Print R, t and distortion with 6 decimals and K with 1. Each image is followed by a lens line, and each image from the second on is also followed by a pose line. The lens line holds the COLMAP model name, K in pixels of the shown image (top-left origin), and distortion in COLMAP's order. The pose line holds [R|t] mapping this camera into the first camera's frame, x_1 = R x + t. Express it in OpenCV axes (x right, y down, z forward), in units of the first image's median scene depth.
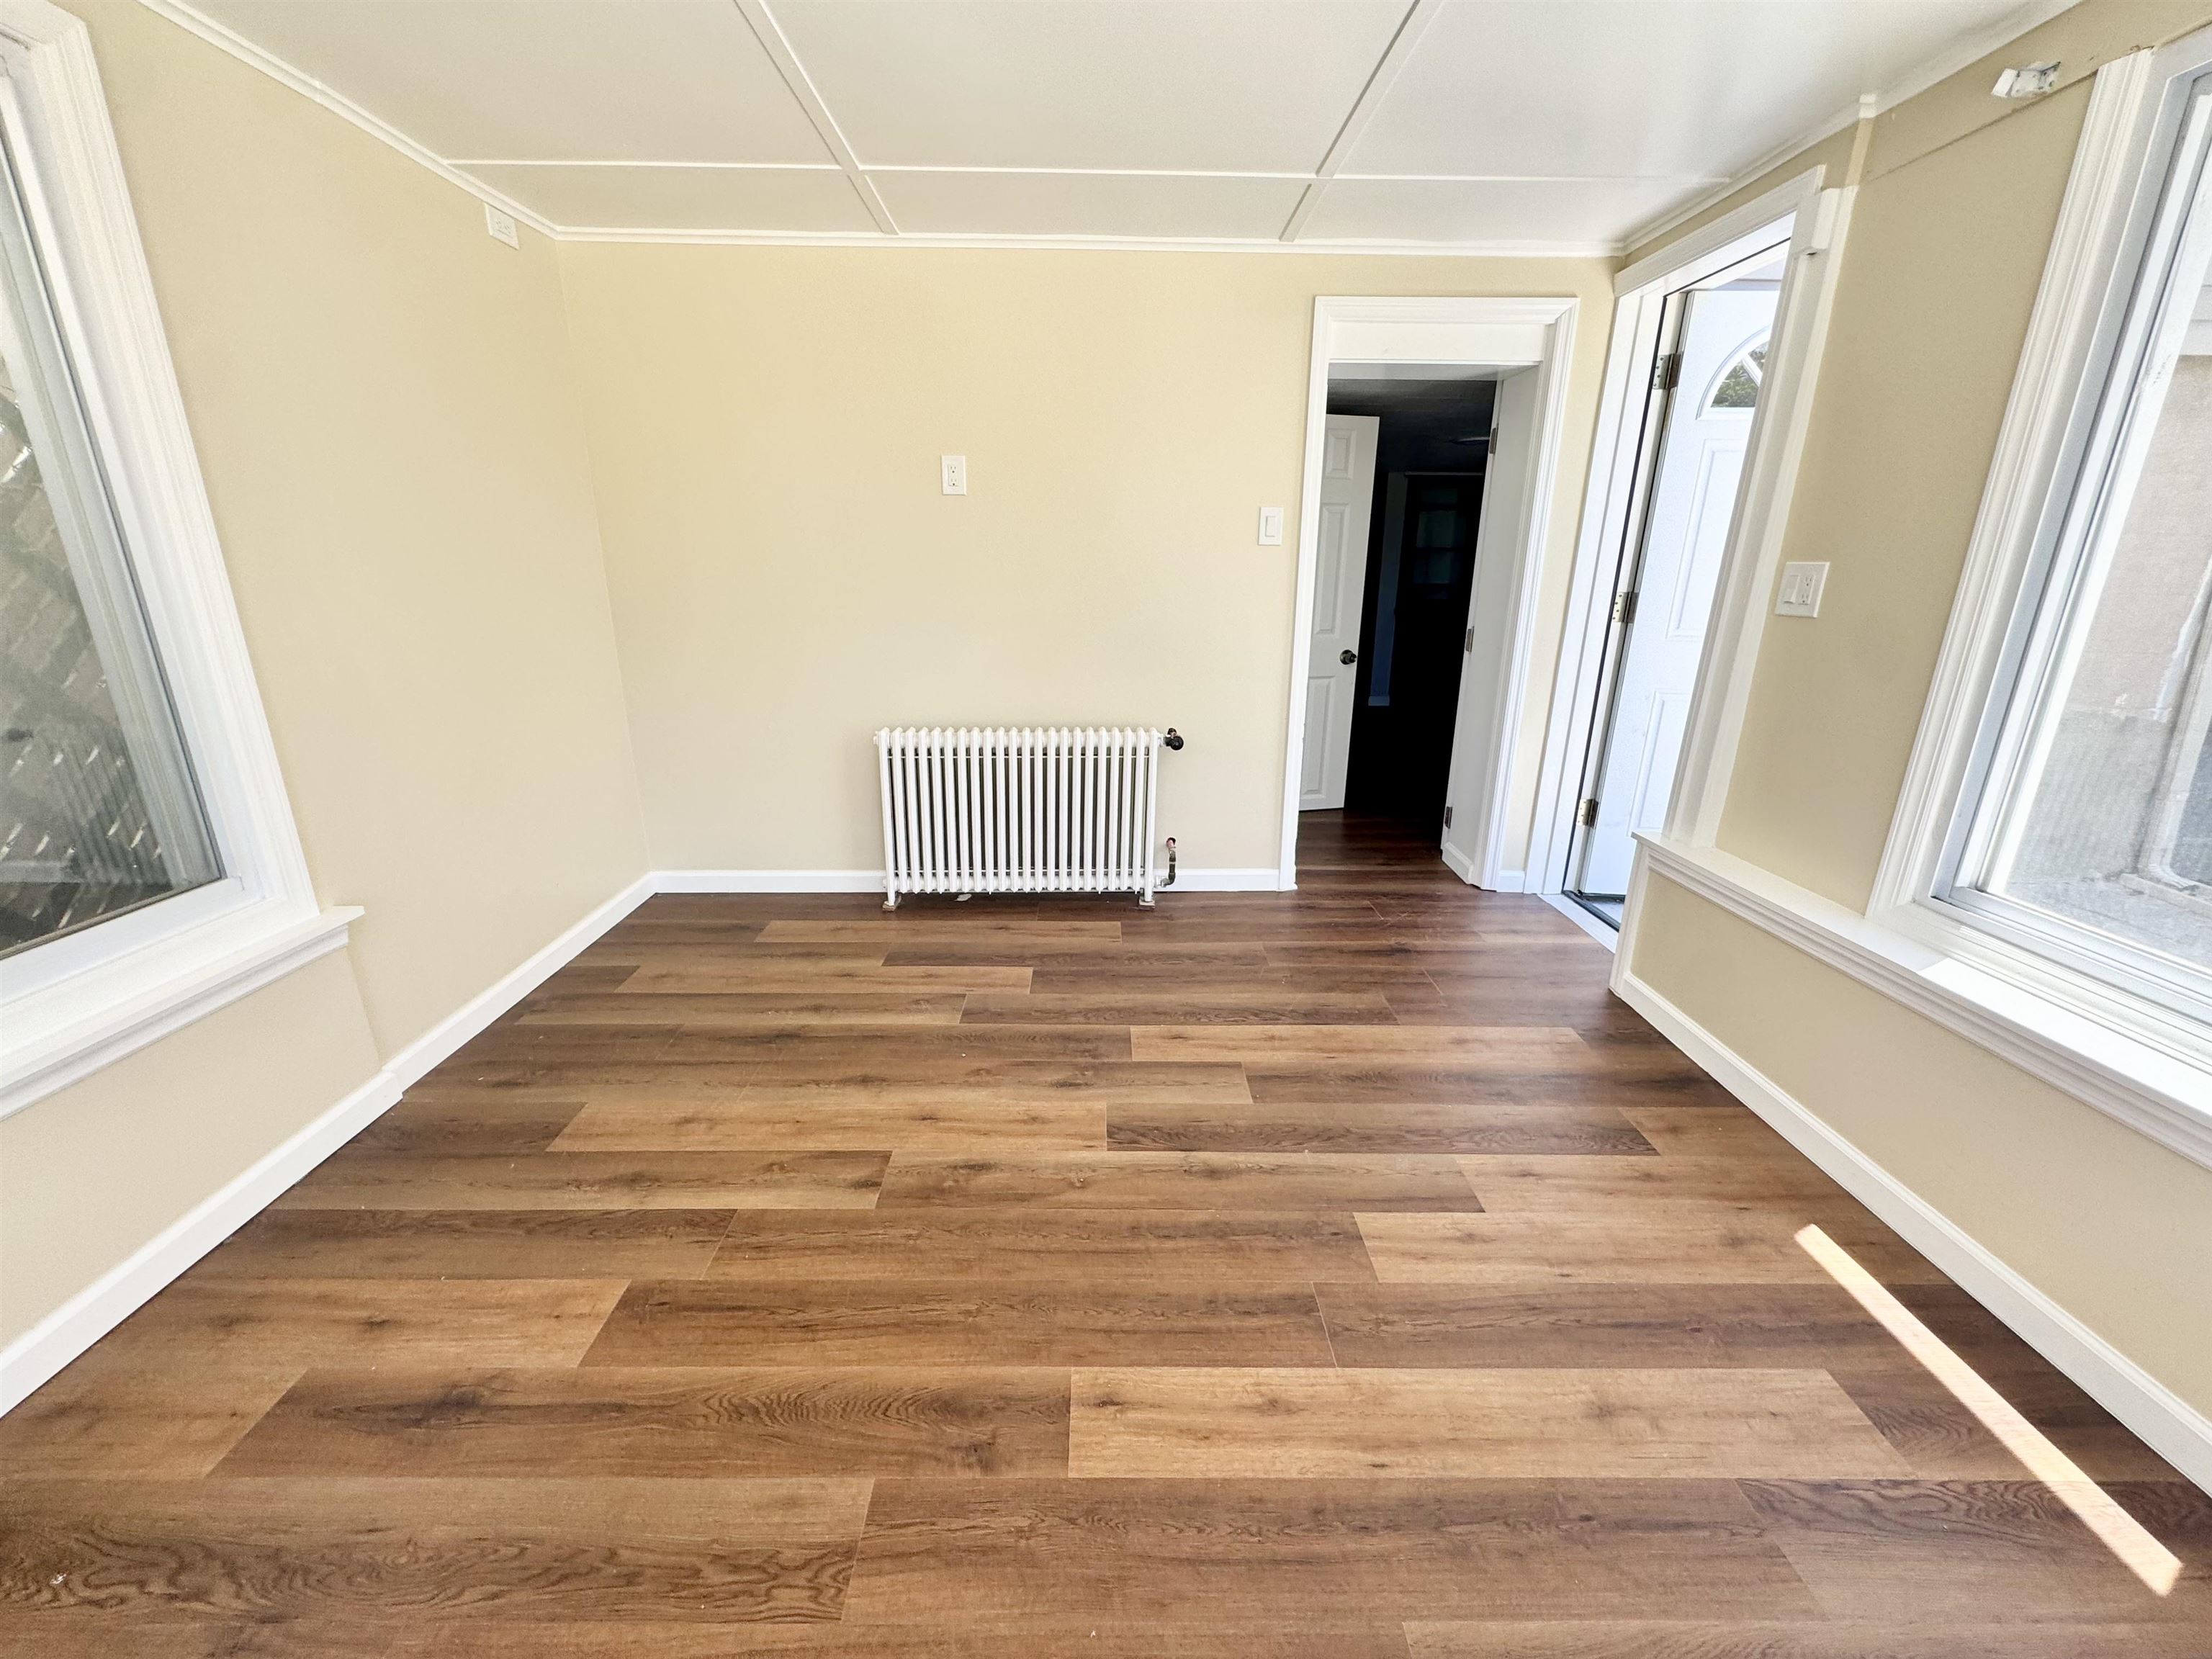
lens RADIAL K [[887.4, 0, 1104.2], [0, 887.4, 827.8], [0, 0, 1]] dist [-0.004279, 0.000743]
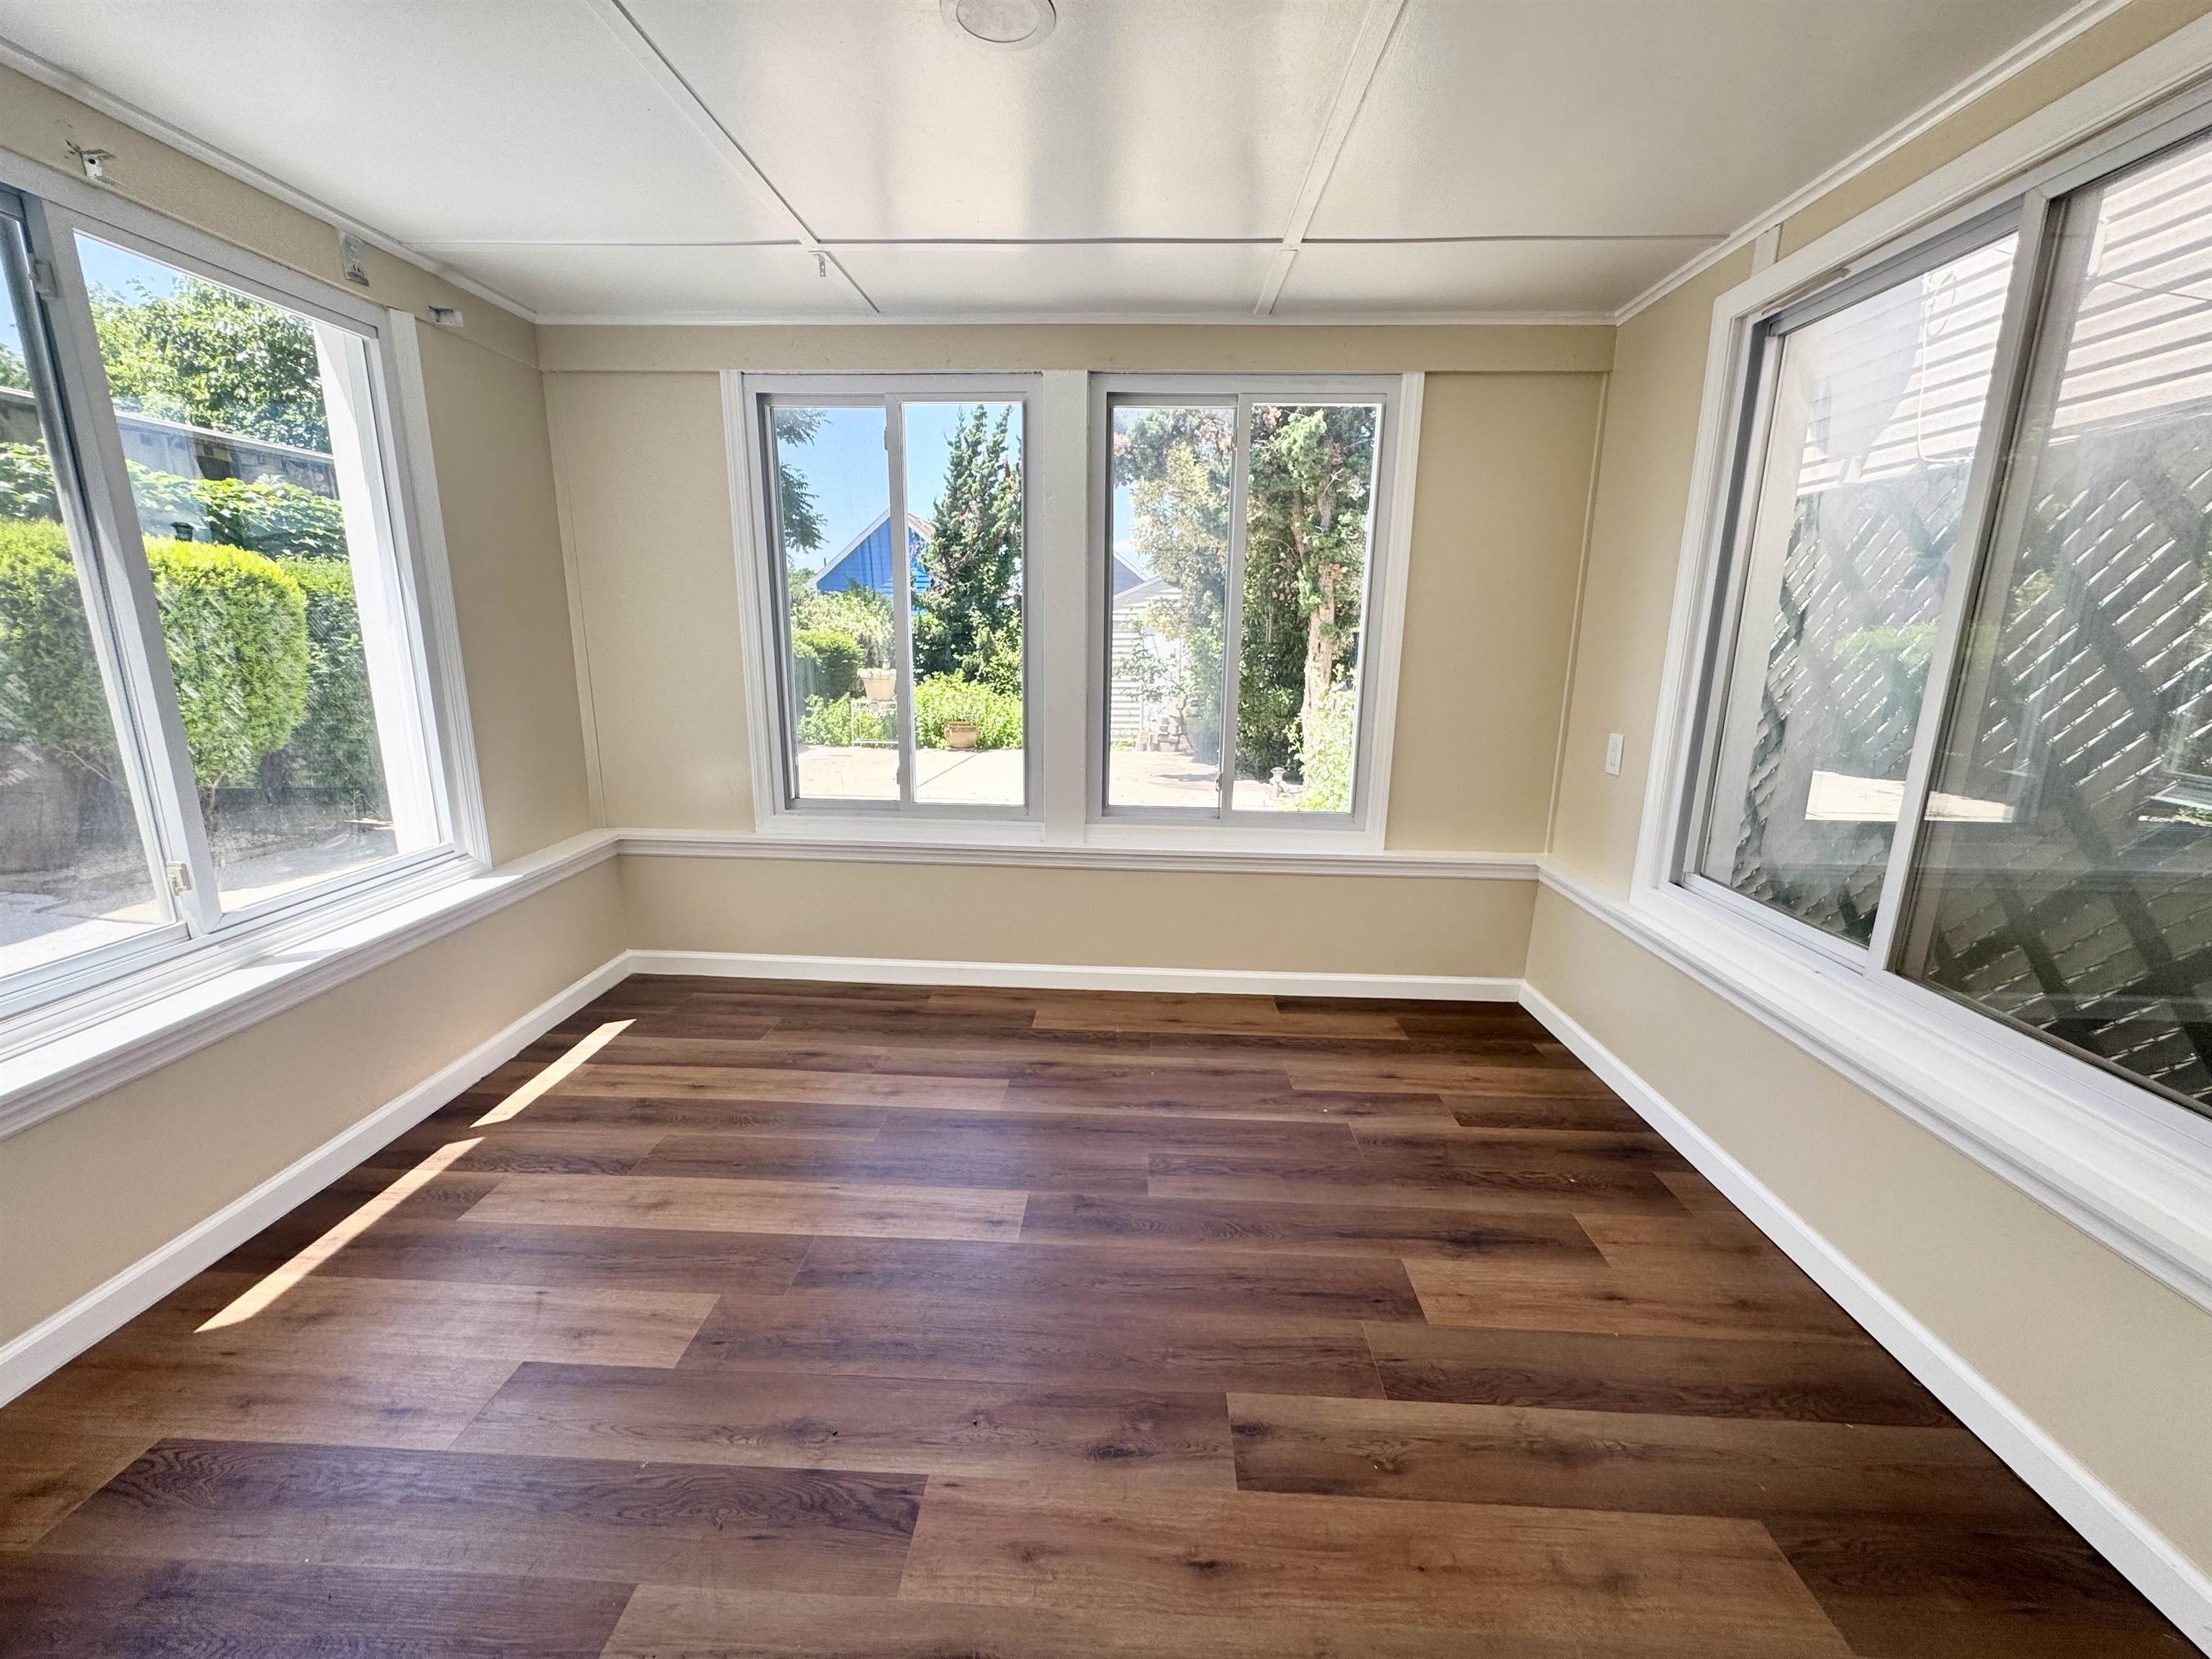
lens RADIAL K [[887.4, 0, 1101.9], [0, 887.4, 828.7], [0, 0, 1]] dist [-0.004279, 0.000743]
pose [[-0.998352, -0.031318, 0.048093, -0.170285], [-0.003530, 0.869912, 0.493194, -0.475004], [-0.057283, 0.492211, -0.868589, 1.536383]]
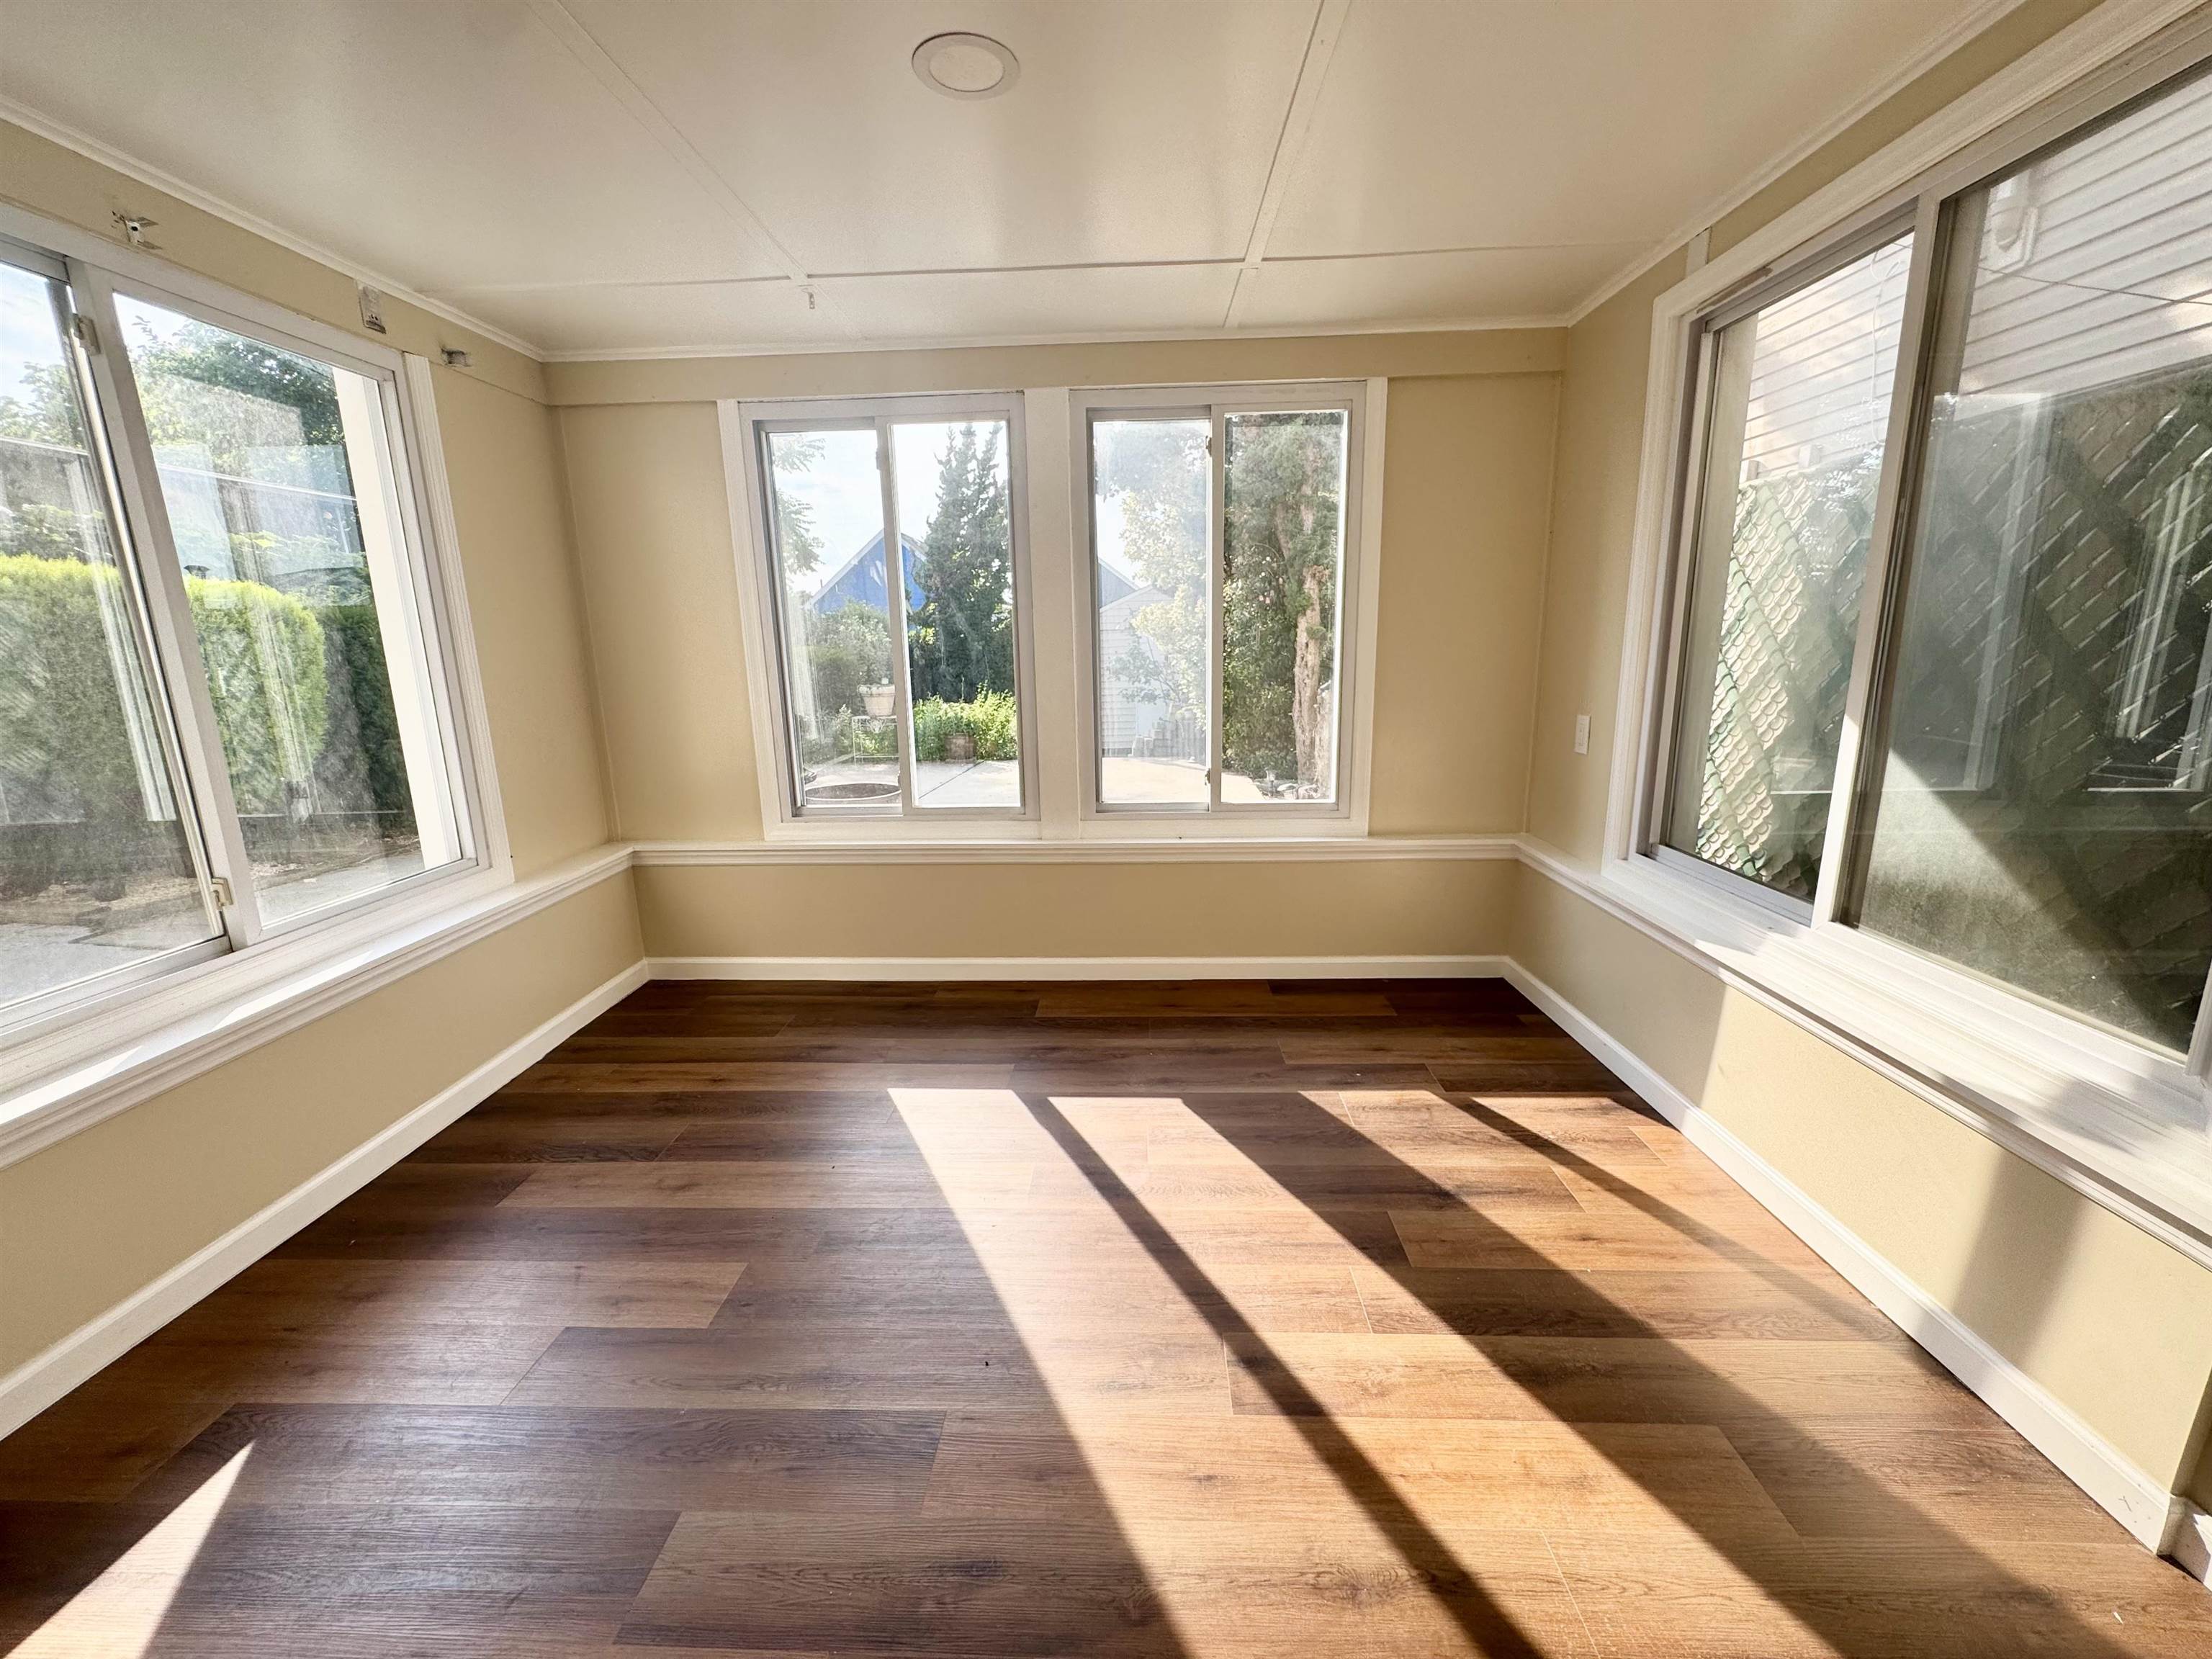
lens RADIAL K [[887.4, 0, 1103.6], [0, 887.4, 829.9], [0, 0, 1]] dist [-0.004279, 0.000743]
pose [[-0.998702, 0.003402, 0.050825, -0.191993], [0.027511, 0.875756, 0.481969, -0.479914], [-0.042871, 0.482742, -0.874713, 1.612027]]
